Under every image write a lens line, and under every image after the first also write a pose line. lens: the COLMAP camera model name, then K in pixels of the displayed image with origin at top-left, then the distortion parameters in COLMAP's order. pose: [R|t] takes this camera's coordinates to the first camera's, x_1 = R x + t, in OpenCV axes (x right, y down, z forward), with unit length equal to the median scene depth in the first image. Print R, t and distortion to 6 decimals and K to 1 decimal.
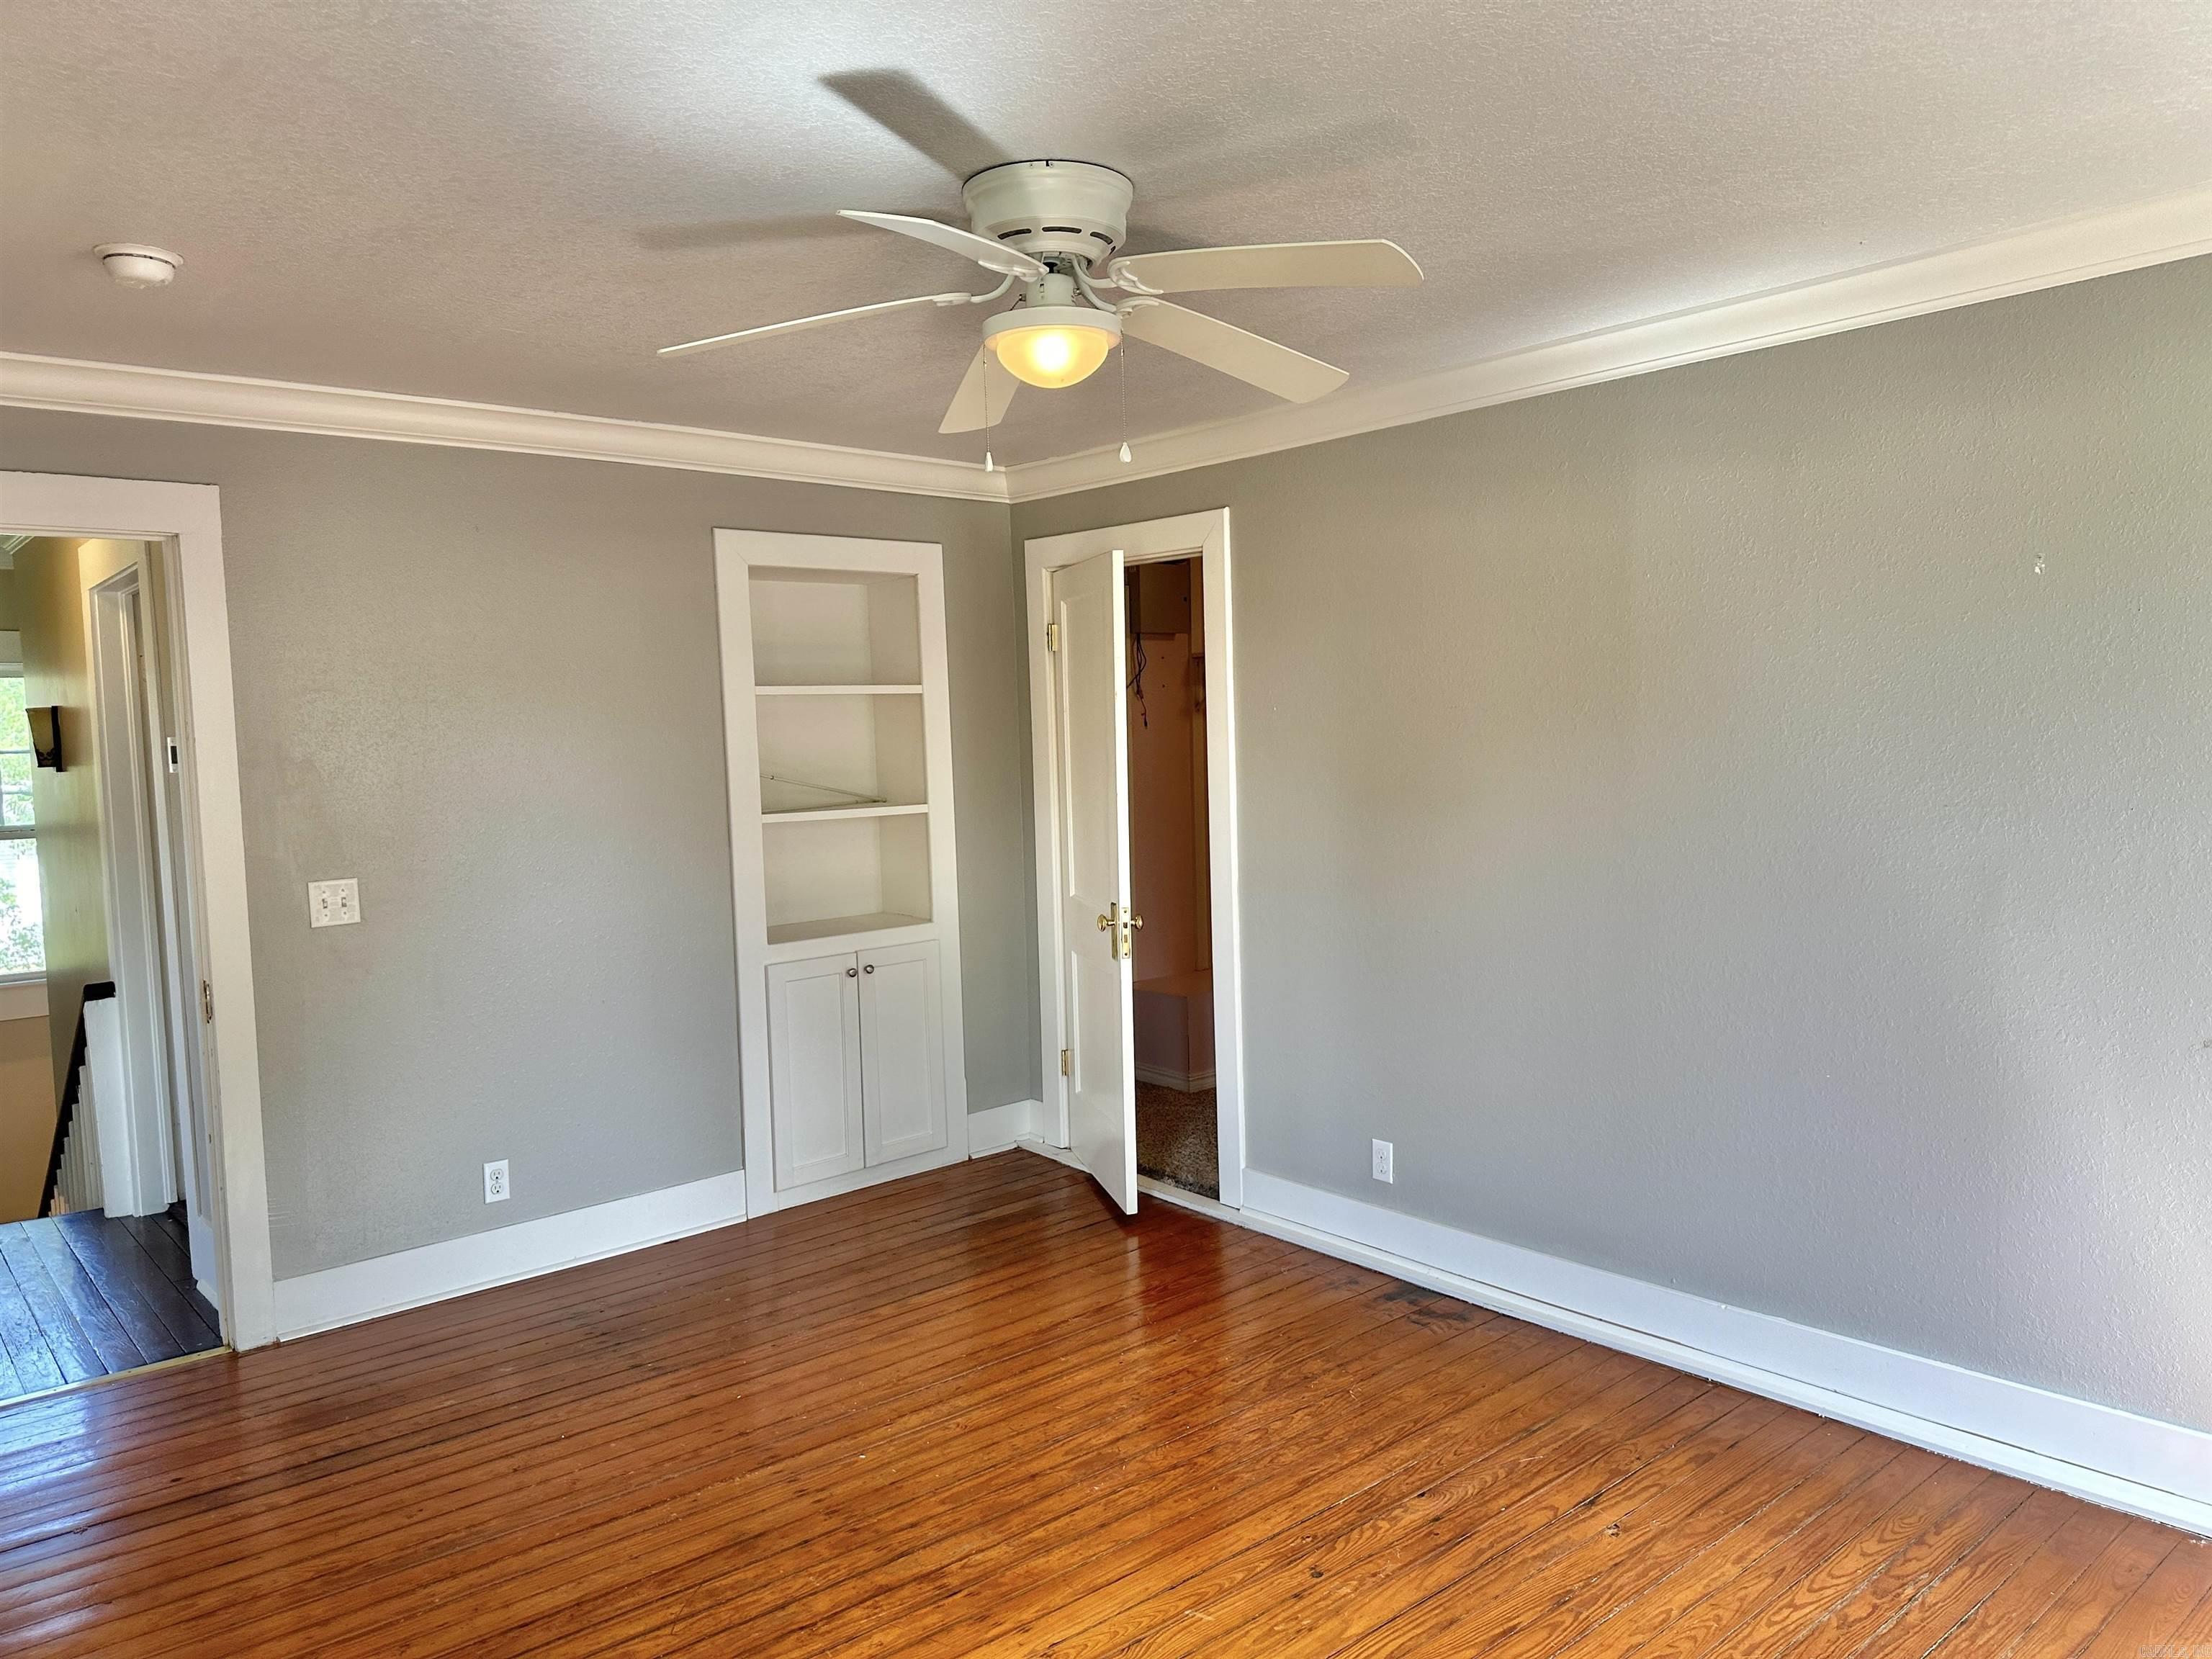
lens RADIAL K [[1552.8, 0, 1103.2], [0, 1552.8, 836.1], [0, 0, 1]] dist [0.061721, -0.063784]
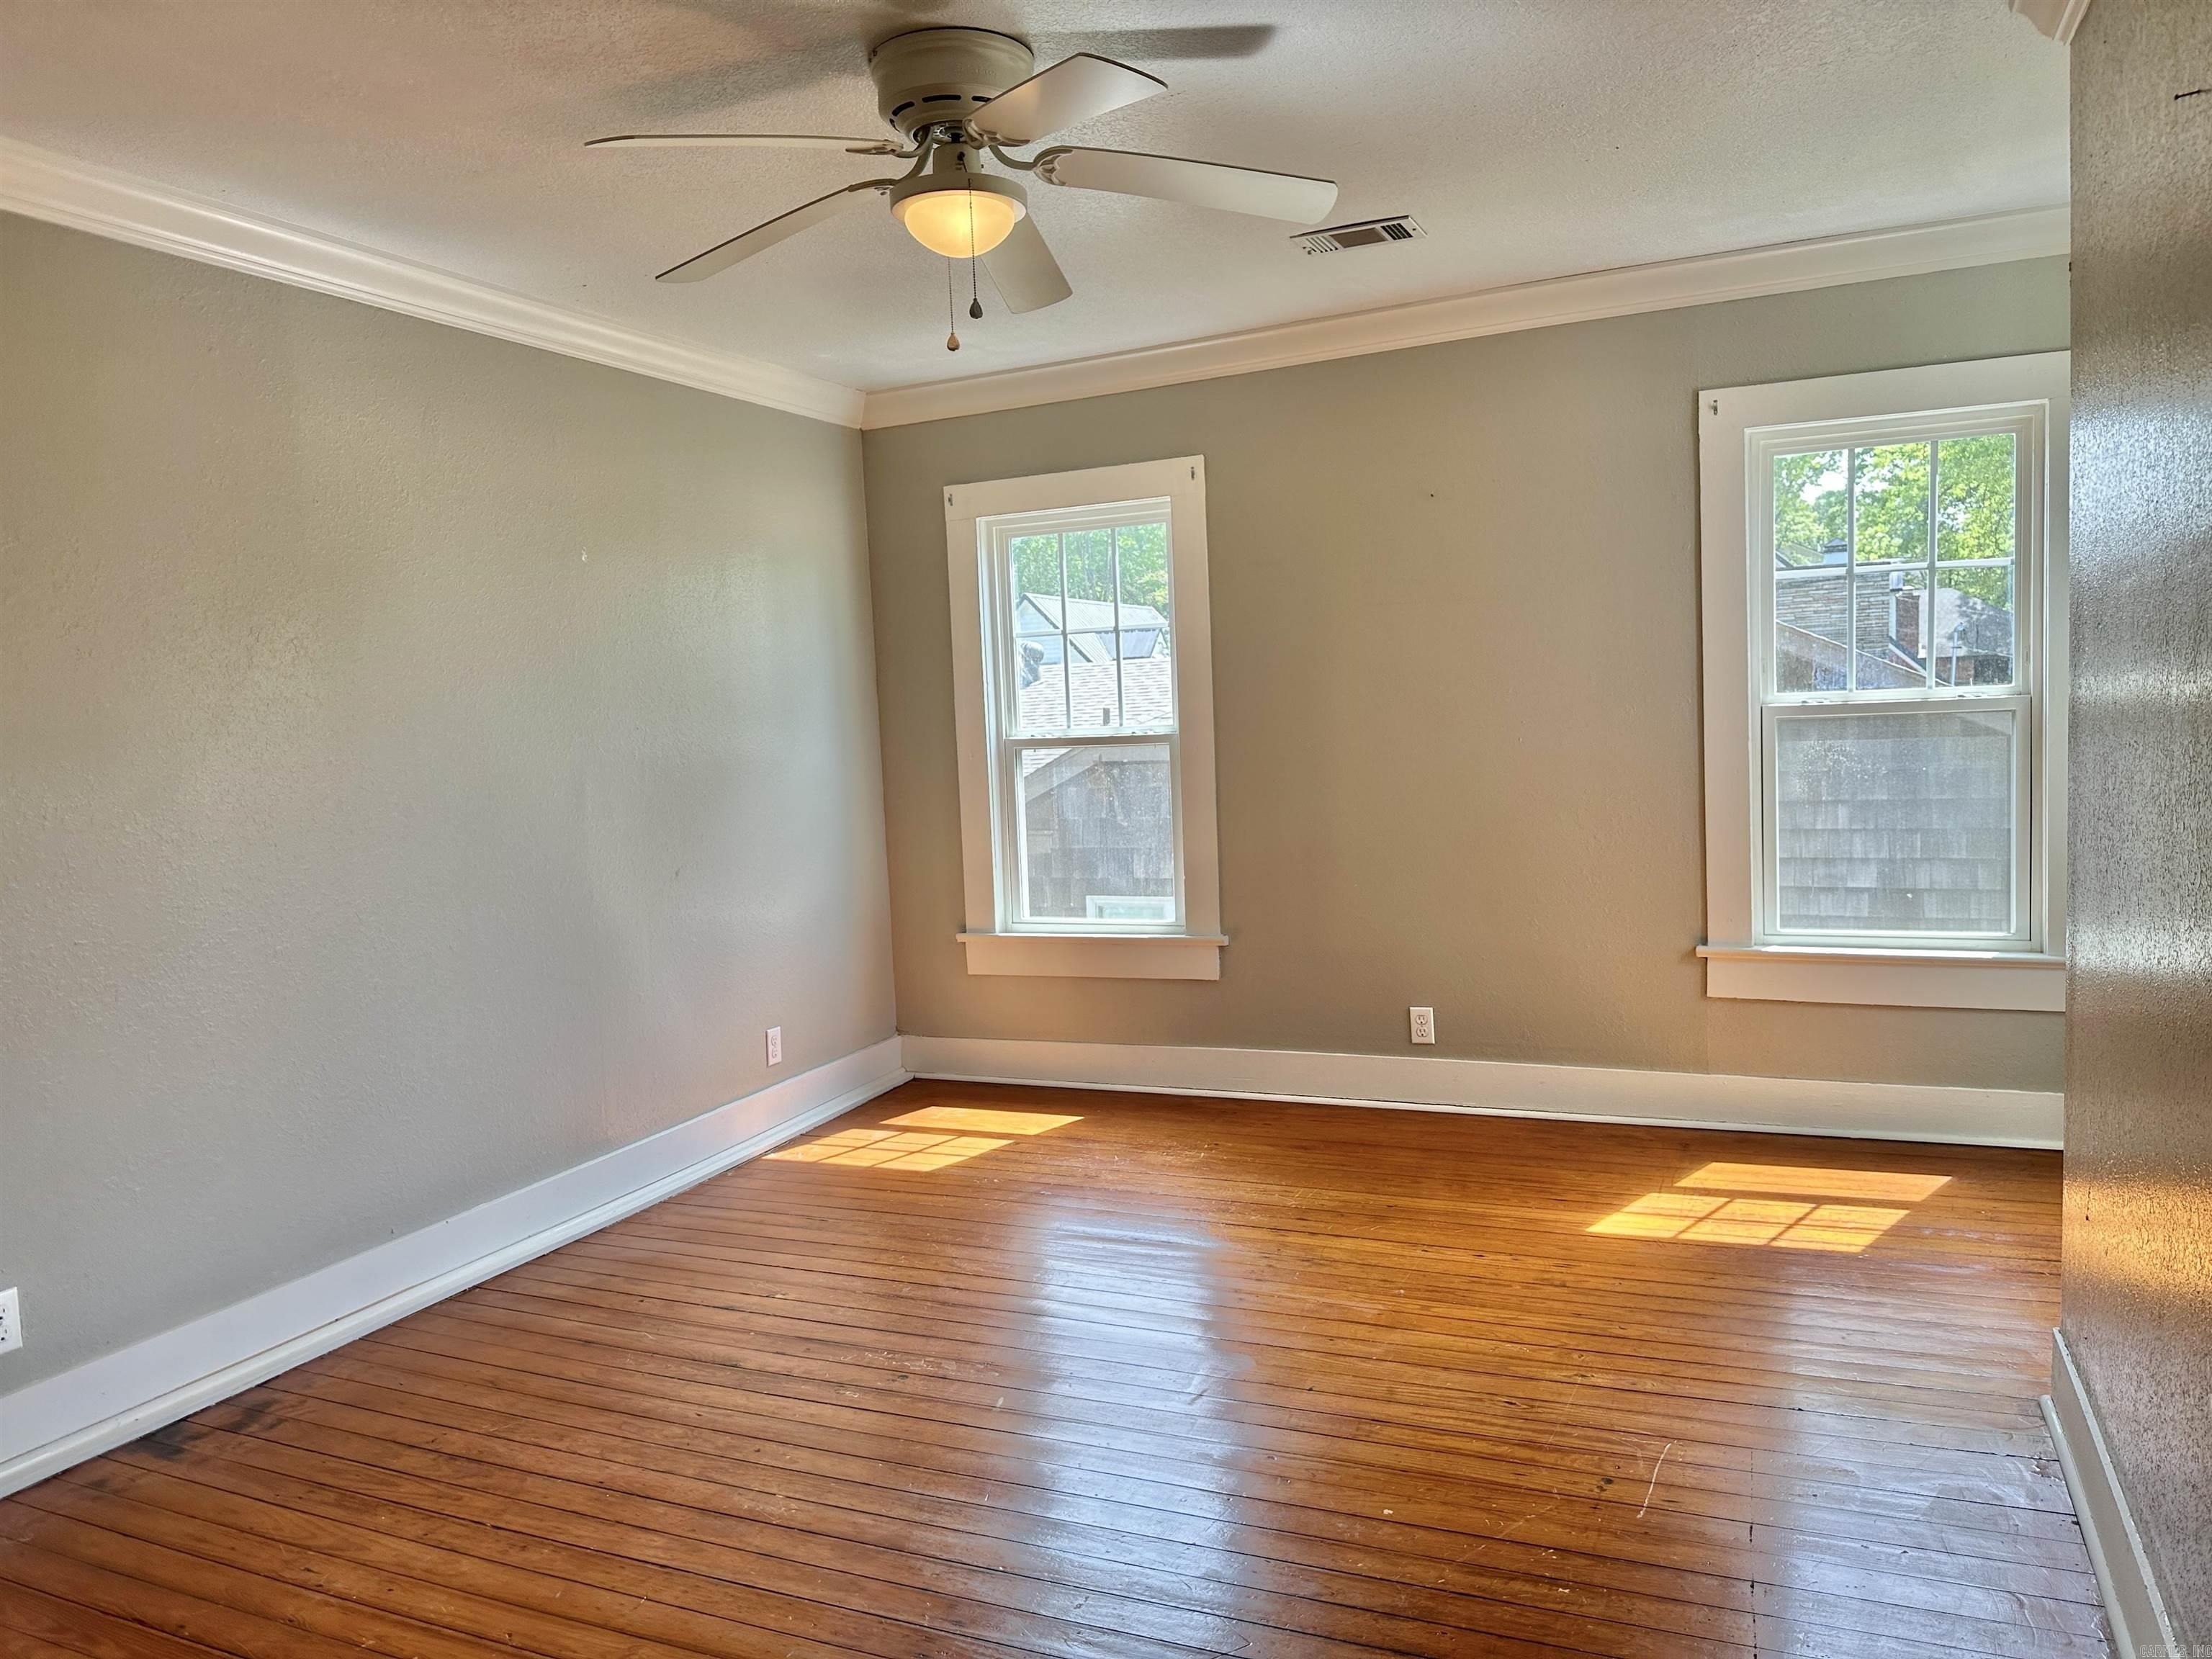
lens RADIAL K [[1552.8, 0, 1105.5], [0, 1552.8, 828.6], [0, 0, 1]] dist [0.061721, -0.063784]
pose [[-0.421048, -0.028904, 0.906578, -0.718202], [0.111530, 0.990258, 0.083371, 0.001503], [-0.900155, 0.136214, -0.413723, 0.985082]]
